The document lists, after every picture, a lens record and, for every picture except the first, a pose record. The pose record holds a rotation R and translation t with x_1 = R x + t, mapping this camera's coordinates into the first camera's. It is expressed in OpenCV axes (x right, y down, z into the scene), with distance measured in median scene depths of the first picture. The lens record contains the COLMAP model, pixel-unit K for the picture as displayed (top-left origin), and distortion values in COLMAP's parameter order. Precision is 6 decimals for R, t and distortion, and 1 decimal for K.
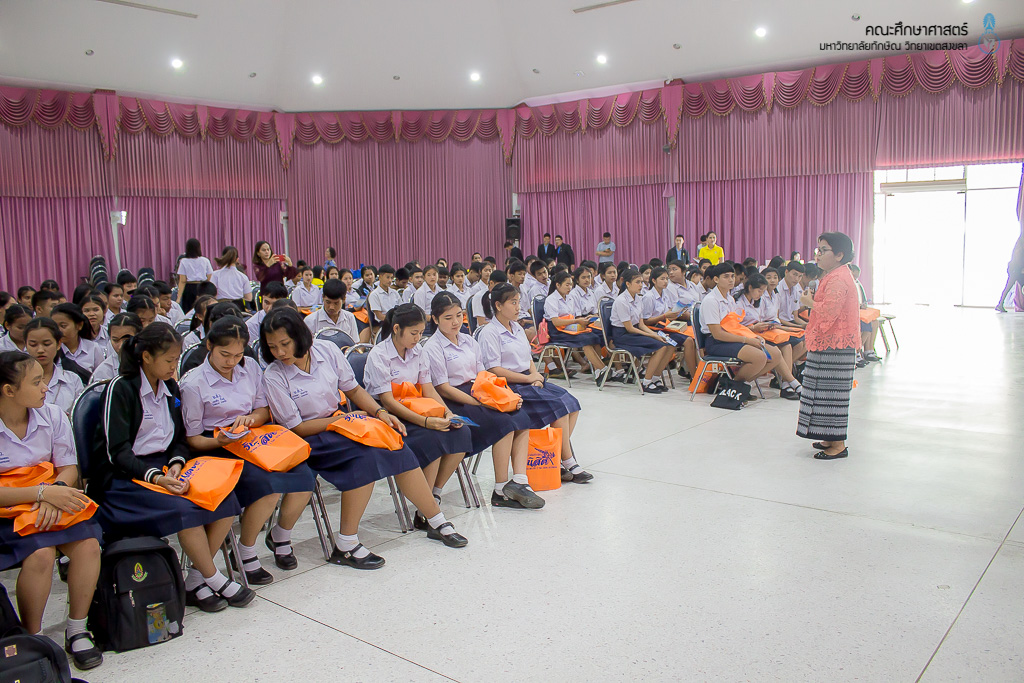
lens RADIAL K [[1086.2, 0, 512.0], [0, 1086.2, 341.5], [0, 0, 1]] dist [-0.161859, 0.245261]
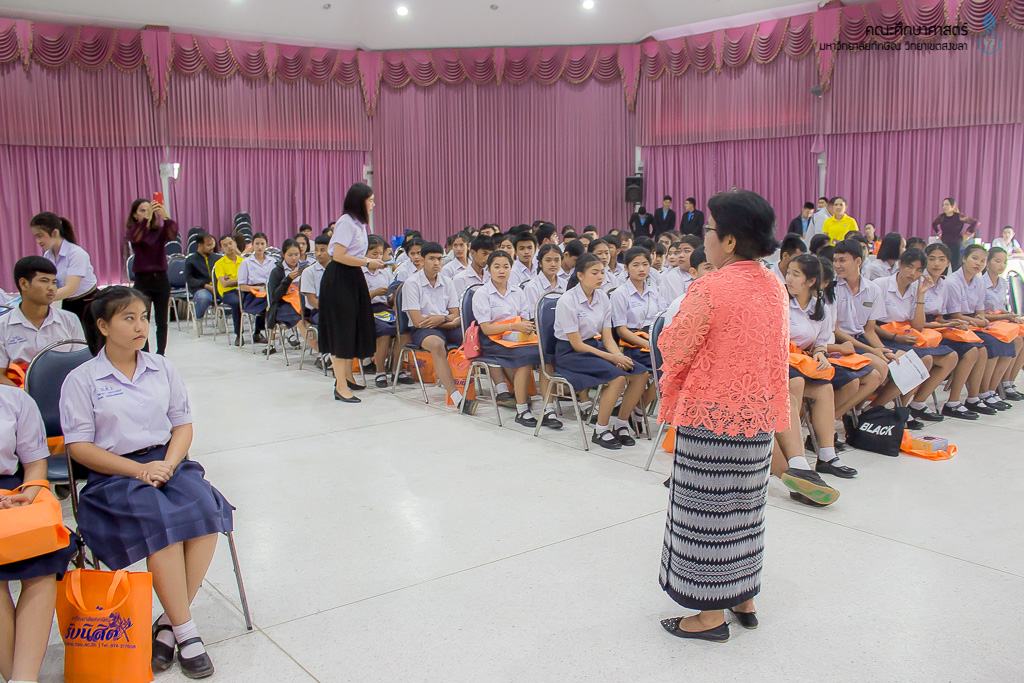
lens RADIAL K [[1086.2, 0, 512.0], [0, 1086.2, 341.5], [0, 0, 1]] dist [-0.161859, 0.245261]
pose [[0.973293, 0.044736, -0.225166, 0.110027], [-0.036505, 0.998509, 0.040592, -0.019670], [0.226646, -0.031288, 0.973475, 0.185951]]
